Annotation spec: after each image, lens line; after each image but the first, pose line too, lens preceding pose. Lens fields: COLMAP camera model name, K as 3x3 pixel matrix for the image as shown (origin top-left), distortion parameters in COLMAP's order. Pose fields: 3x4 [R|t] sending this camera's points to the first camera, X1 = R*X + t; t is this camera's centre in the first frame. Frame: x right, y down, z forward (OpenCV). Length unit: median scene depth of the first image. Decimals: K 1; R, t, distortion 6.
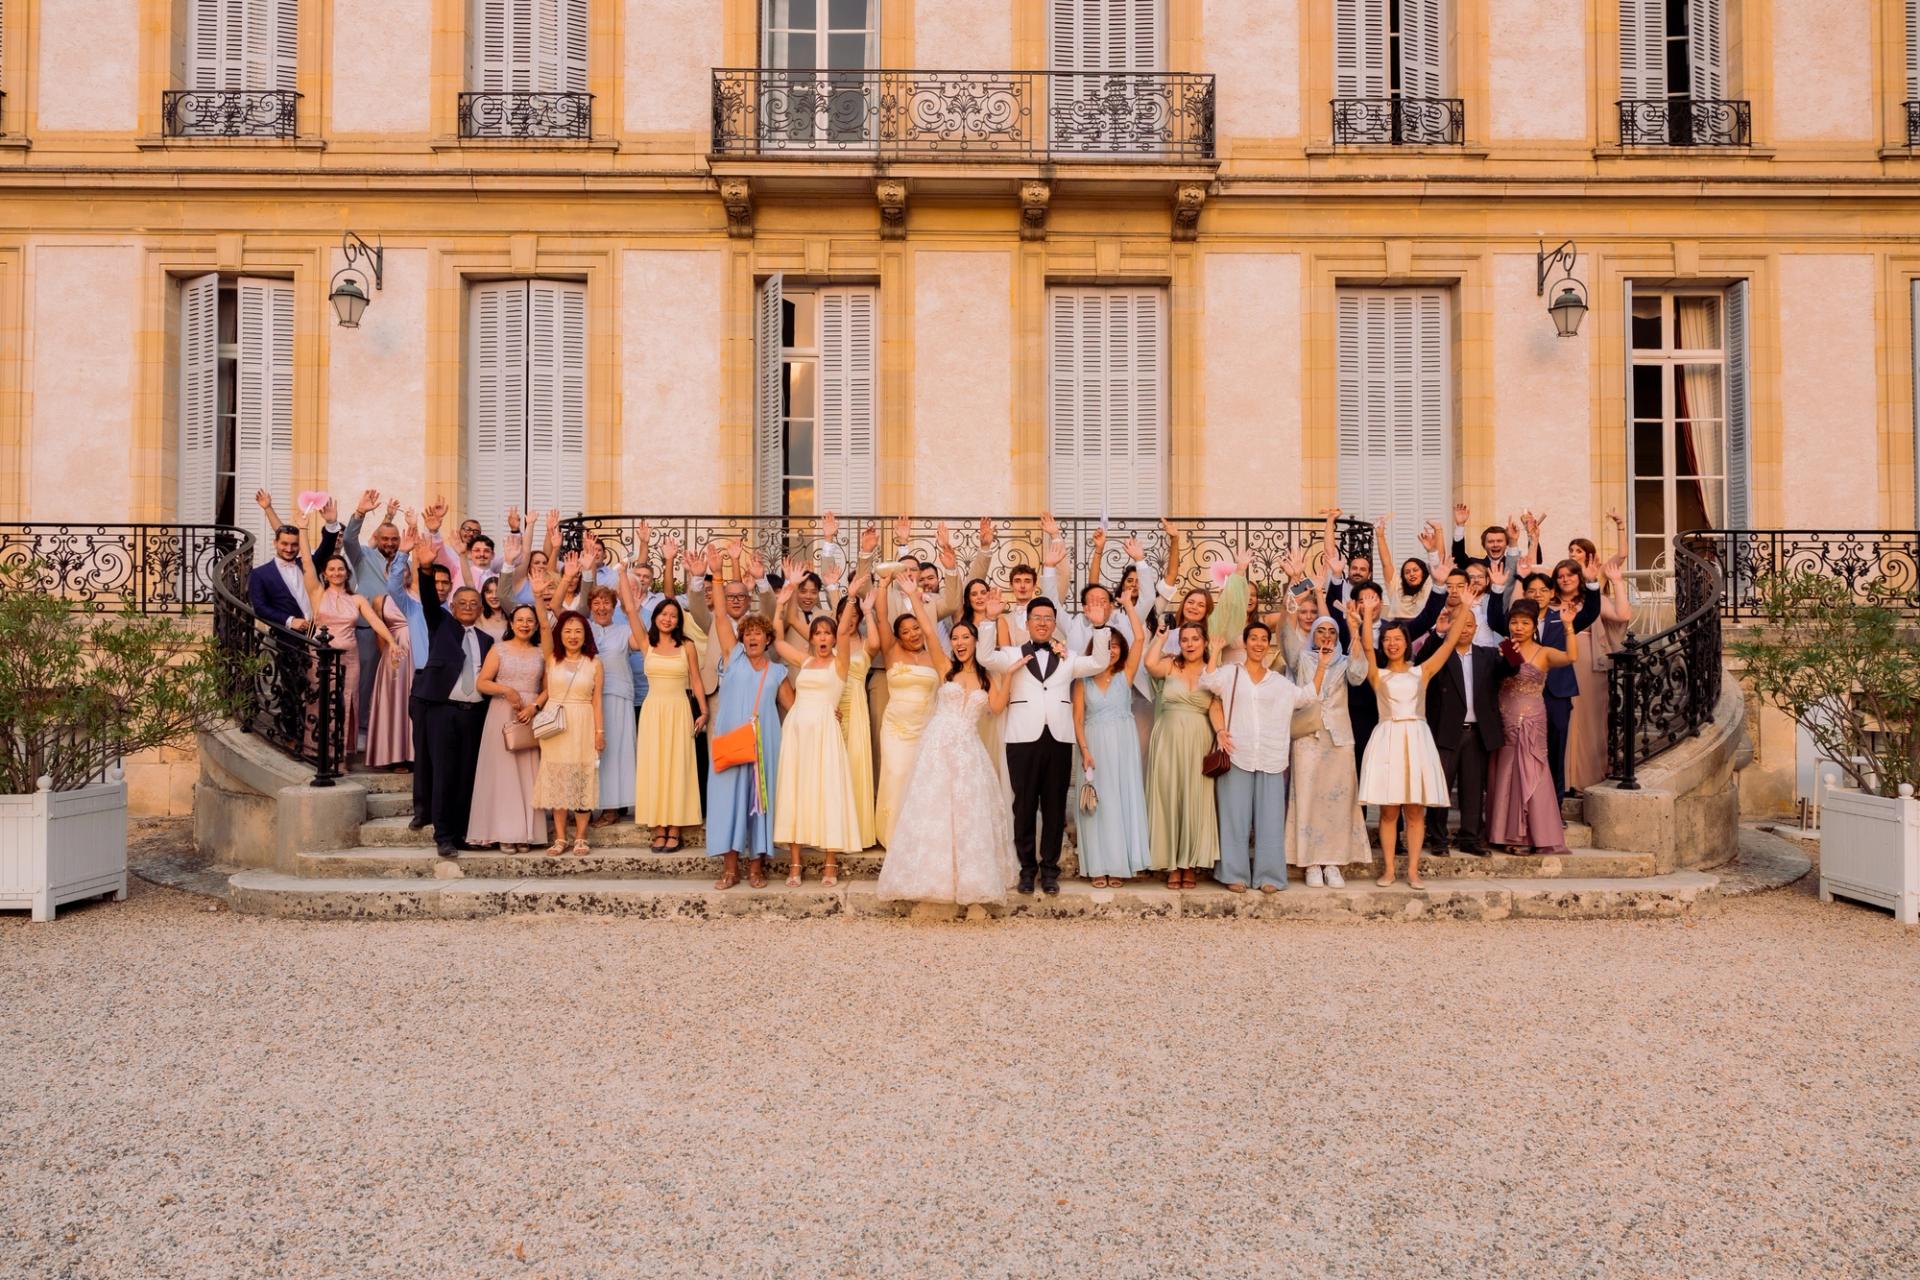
lens RADIAL K [[1409.9, 0, 960.9], [0, 1409.9, 636.8], [0, 0, 1]] dist [-0.009539, 0.002378]
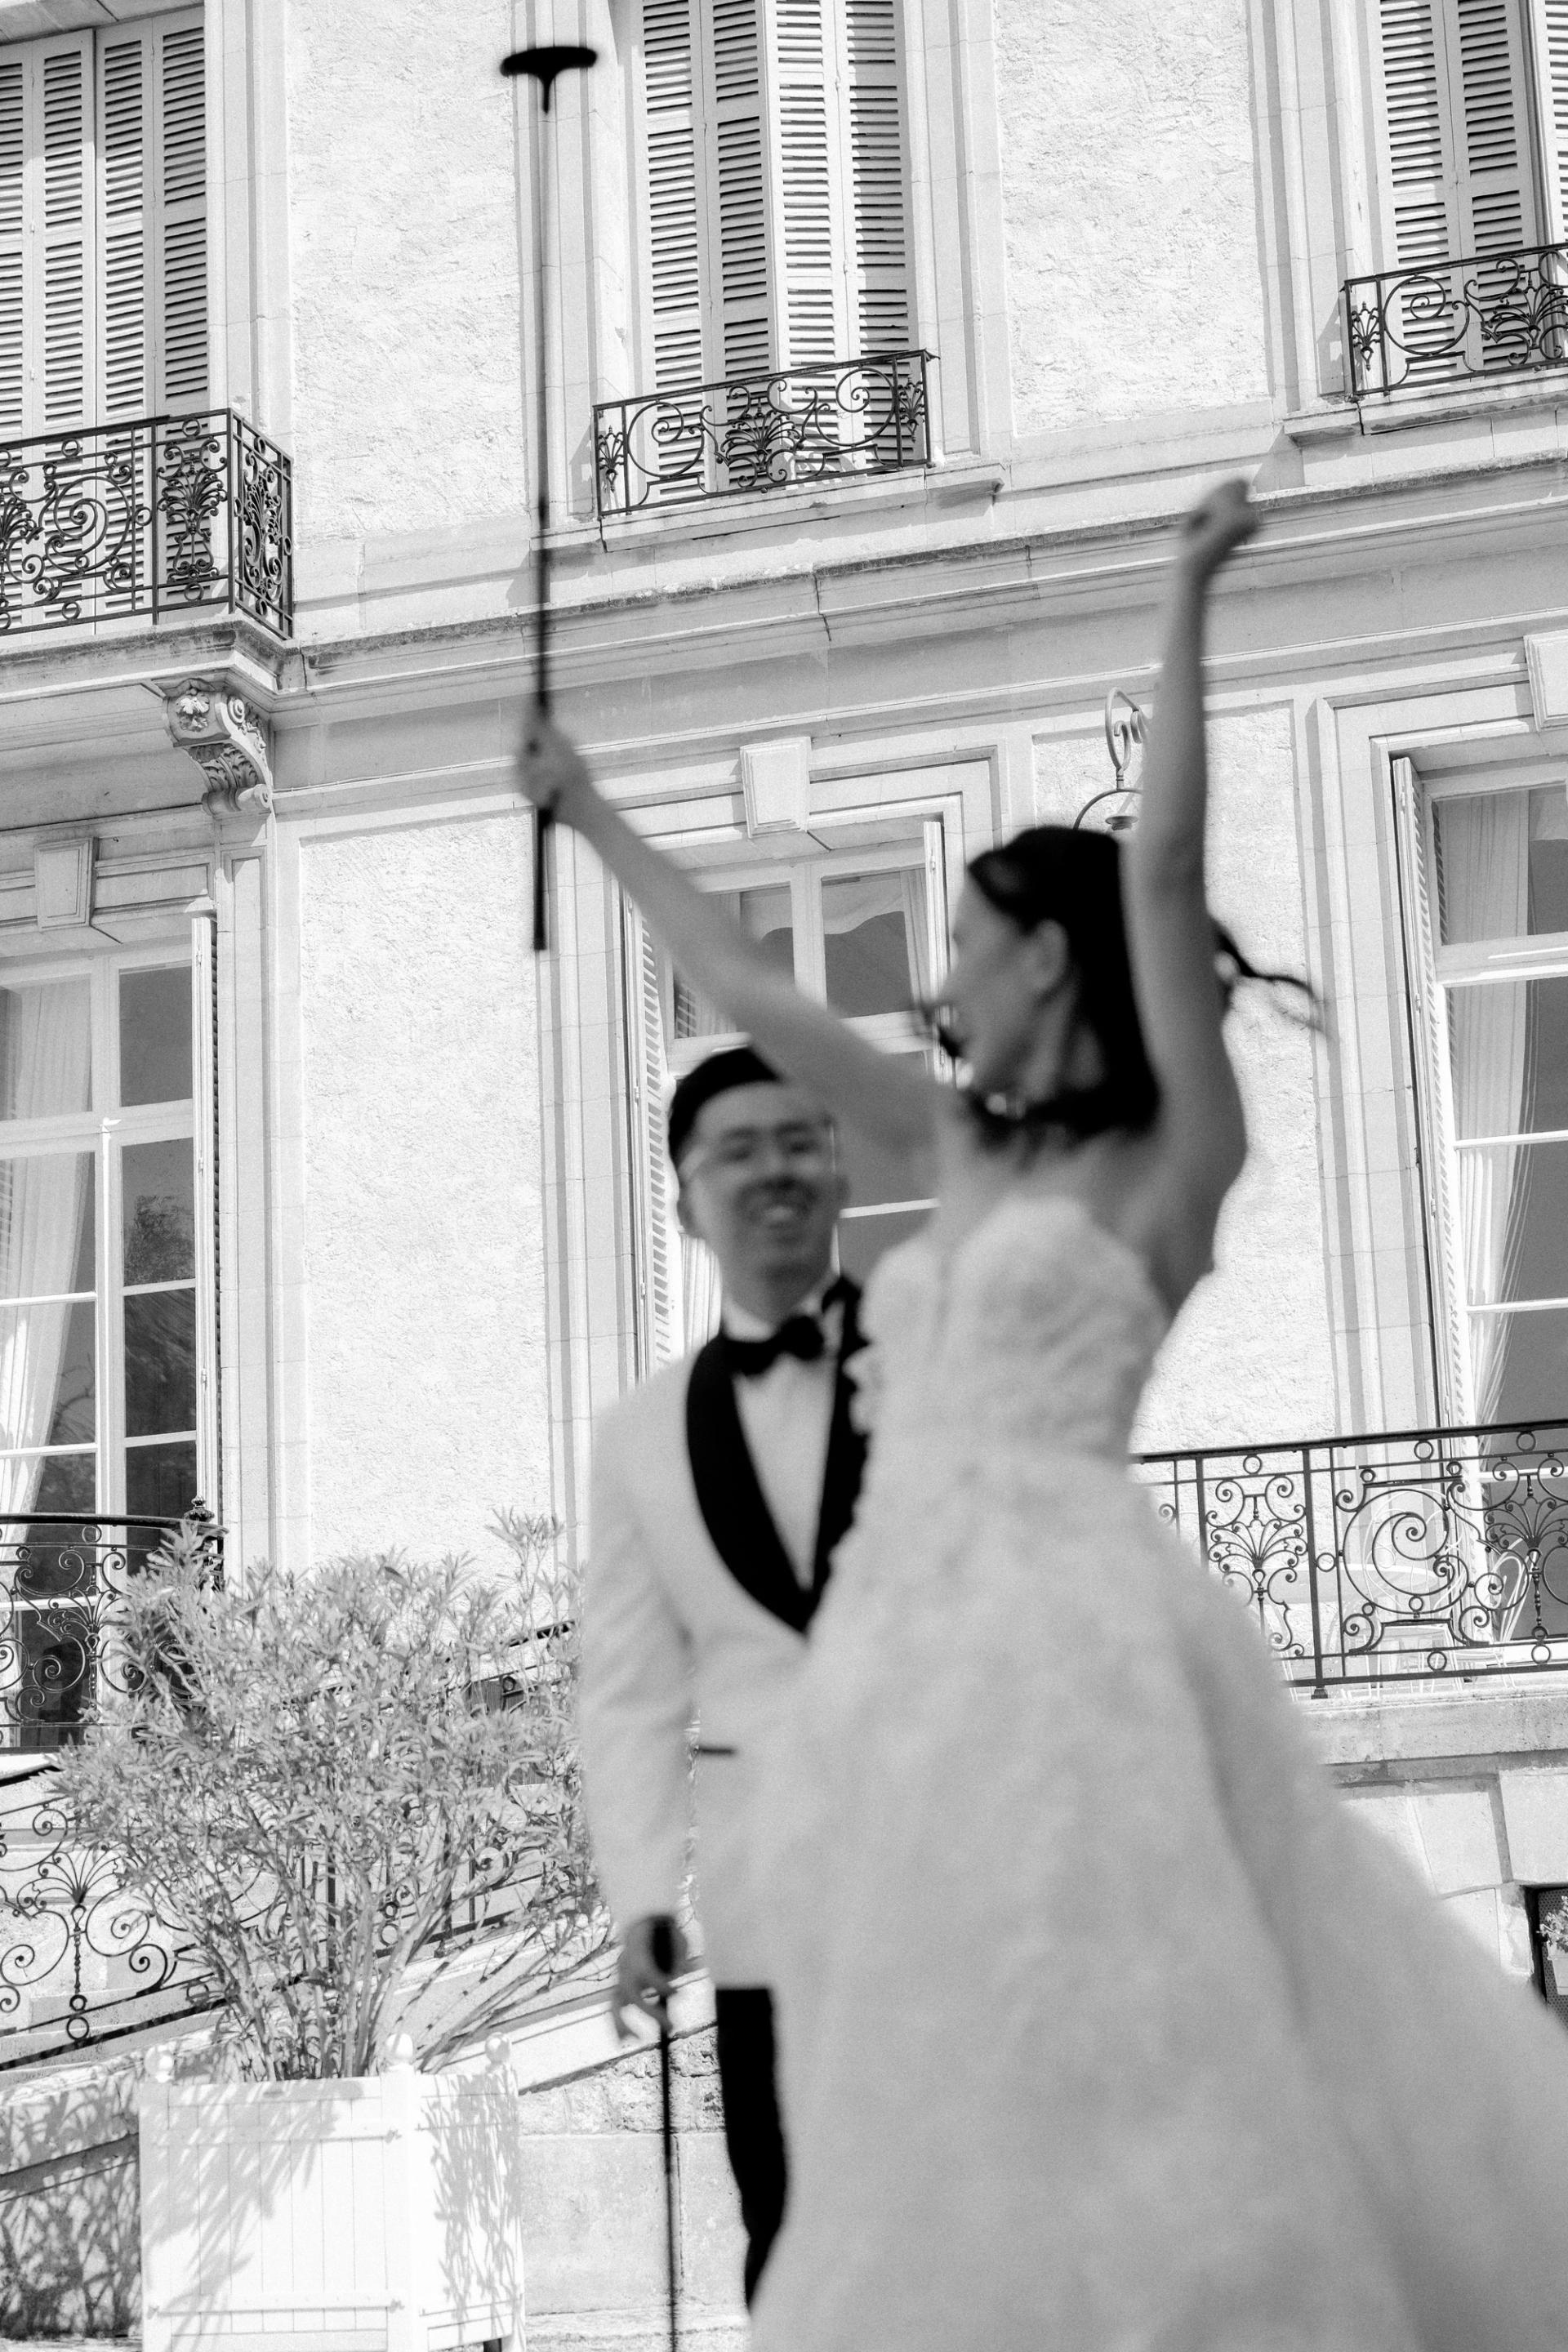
lens RADIAL K [[4008.2, 0, 784.0], [0, 4008.2, 1176.0], [0, 0, 1]] dist [-0.007770, 0.145246]
pose [[0.950385, -0.101259, -0.294134, 0.615053], [0.056632, 0.986057, -0.156478, 0.000952], [0.305878, 0.132057, 0.942868, 0.006725]]
